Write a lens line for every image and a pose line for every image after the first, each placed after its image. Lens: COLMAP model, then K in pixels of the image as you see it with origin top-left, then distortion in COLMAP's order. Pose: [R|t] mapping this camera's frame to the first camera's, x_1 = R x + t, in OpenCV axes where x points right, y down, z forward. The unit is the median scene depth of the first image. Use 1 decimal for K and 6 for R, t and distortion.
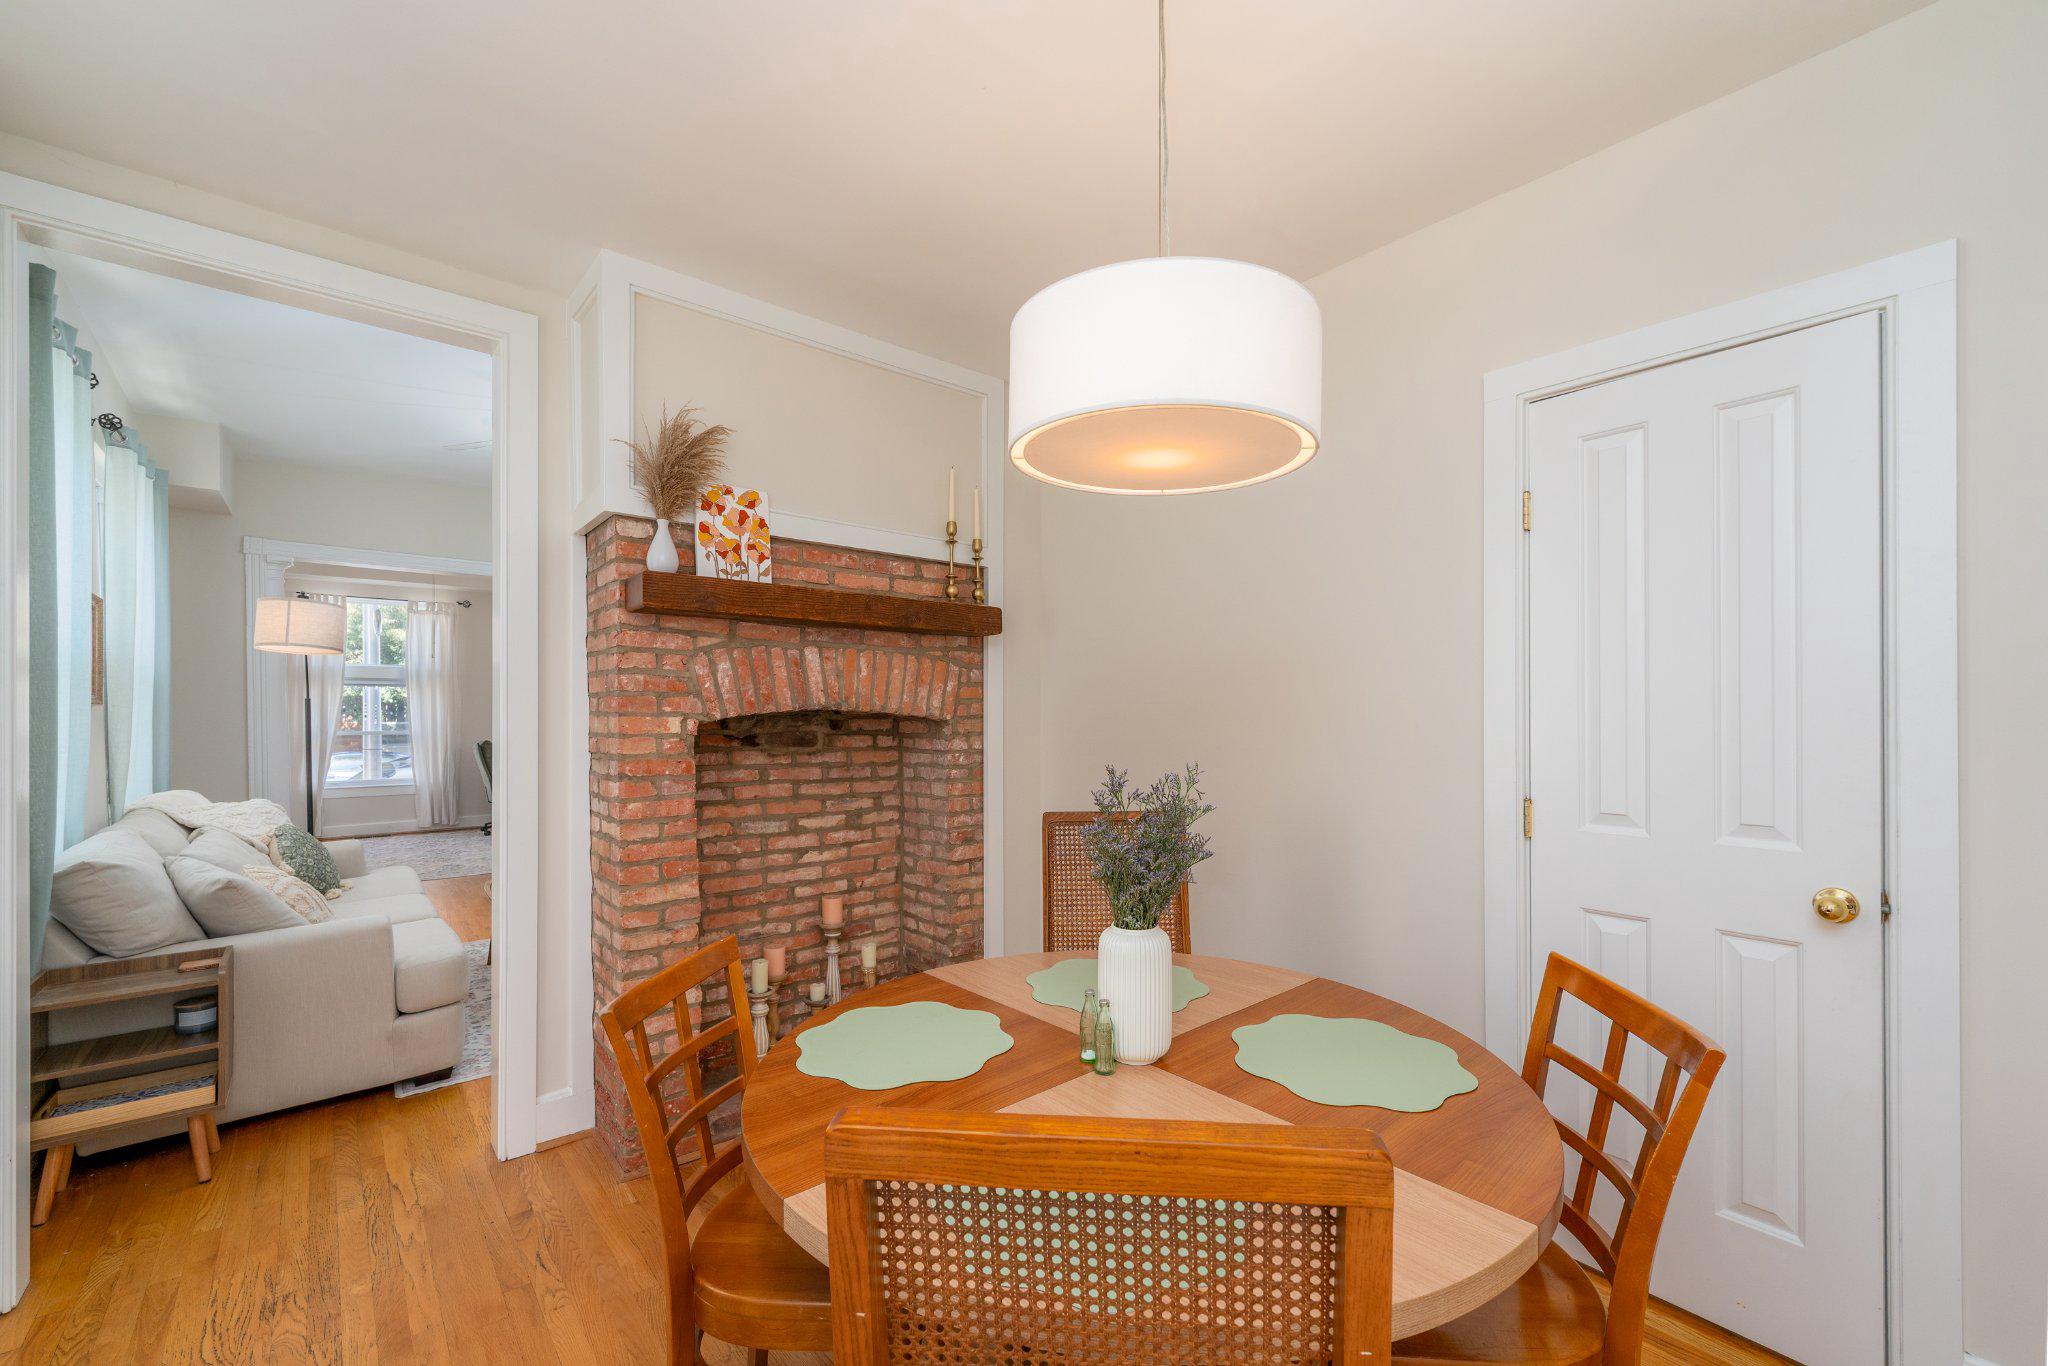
lens RADIAL K [[819.1, 0, 1080.1], [0, 819.1, 710.5], [0, 0, 1]] dist [0.000228, -0.000079]
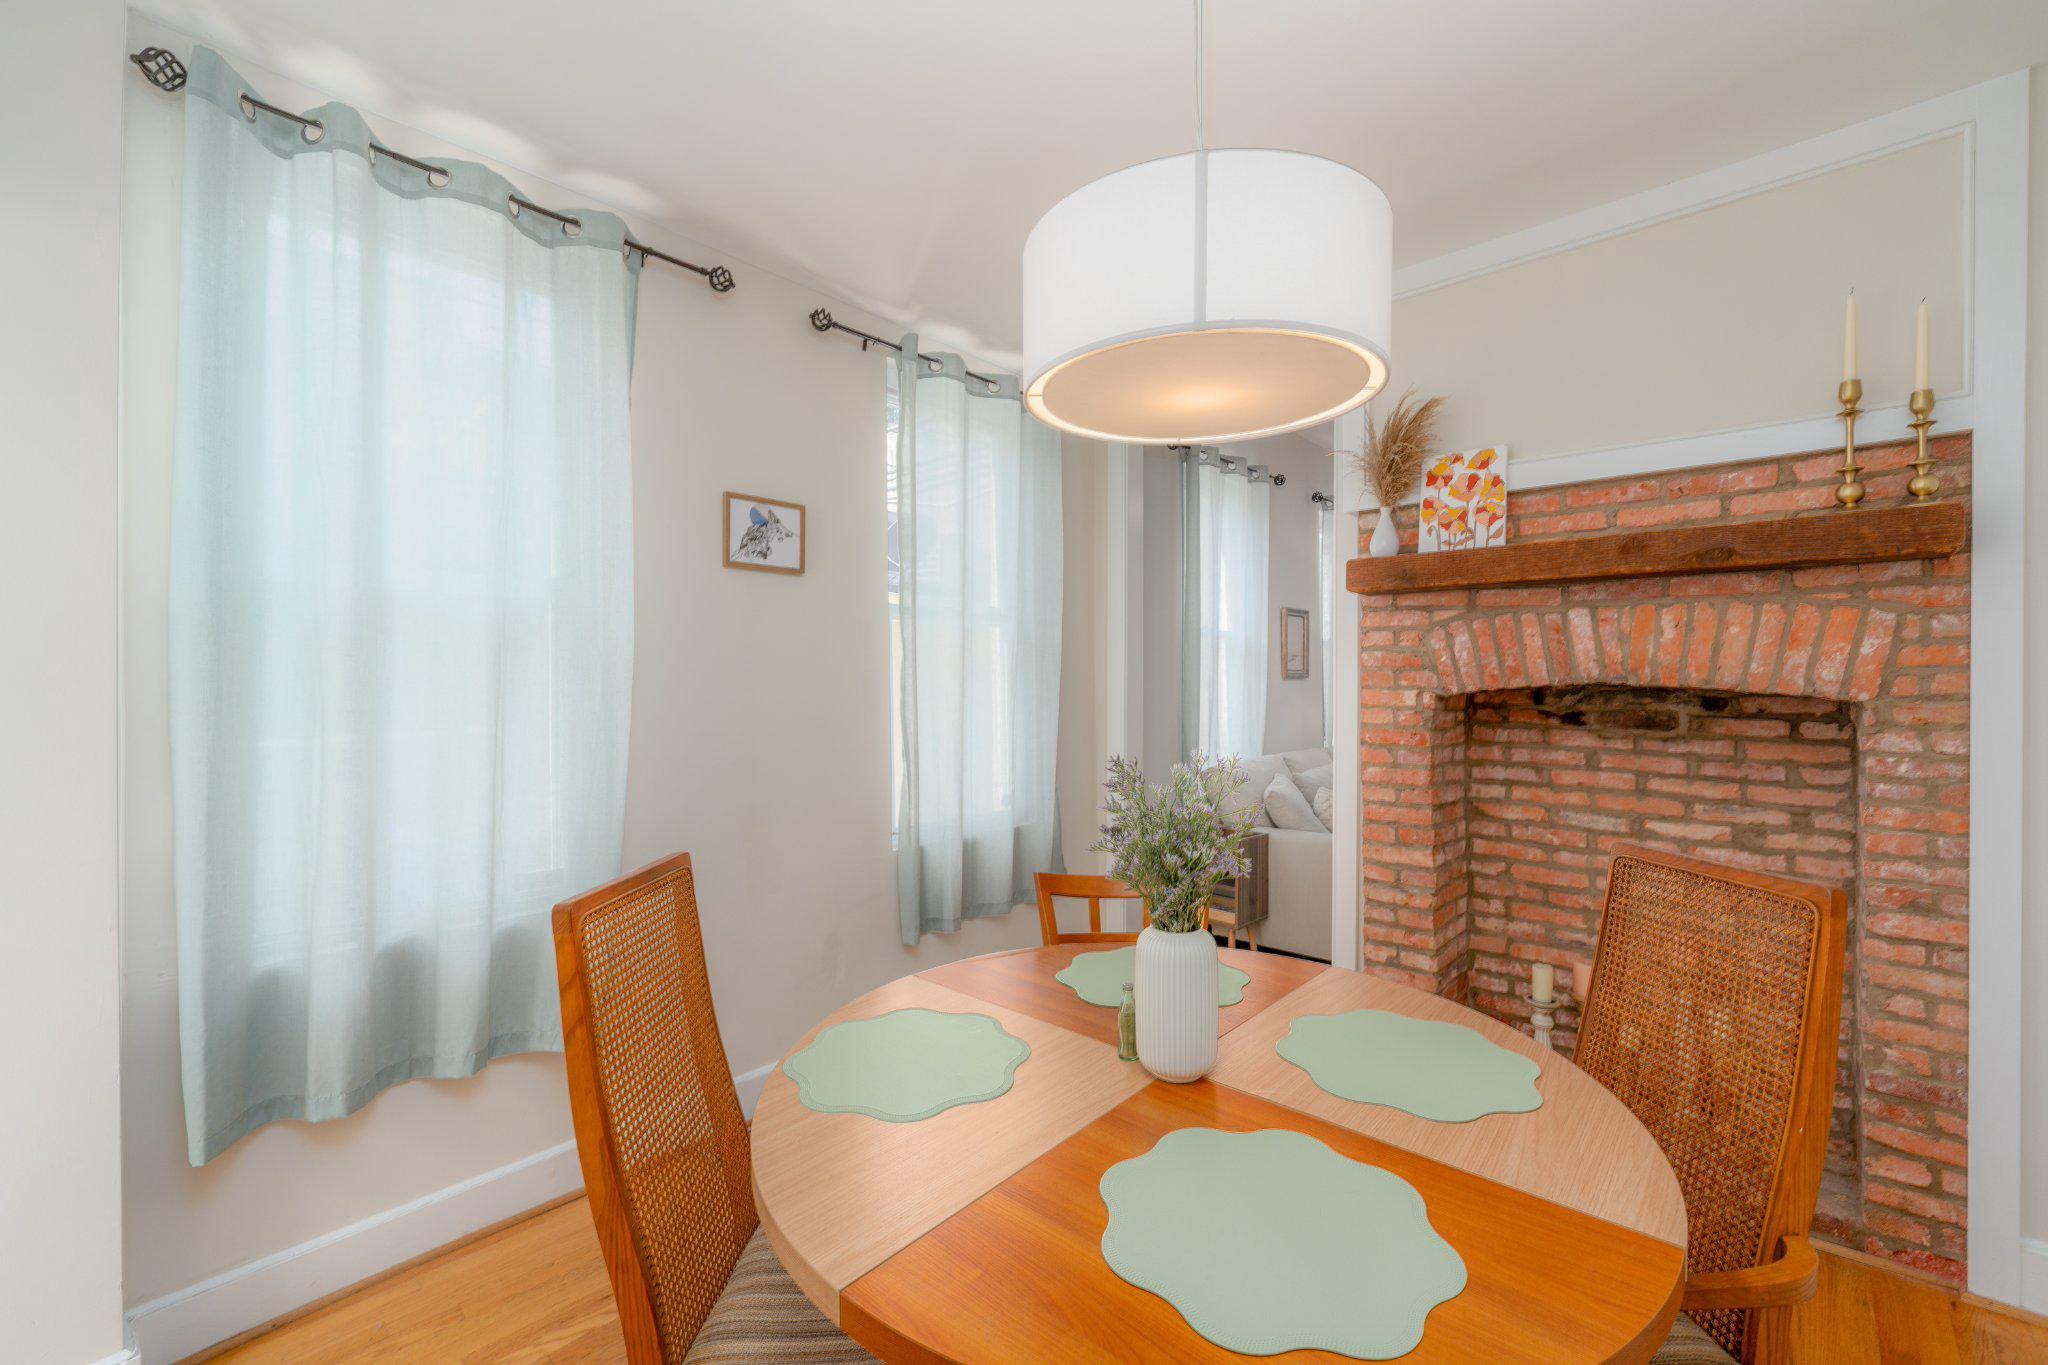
lens RADIAL K [[843.7, 0, 1027.2], [0, 843.7, 685.4], [0, 0, 1]] dist [0.000862, -0.000415]
pose [[0.099172, 0.007134, -0.995045, 0.465411], [-0.000695, 0.999975, 0.007100, -0.005073], [0.995070, -0.000013, 0.099174, 0.354687]]
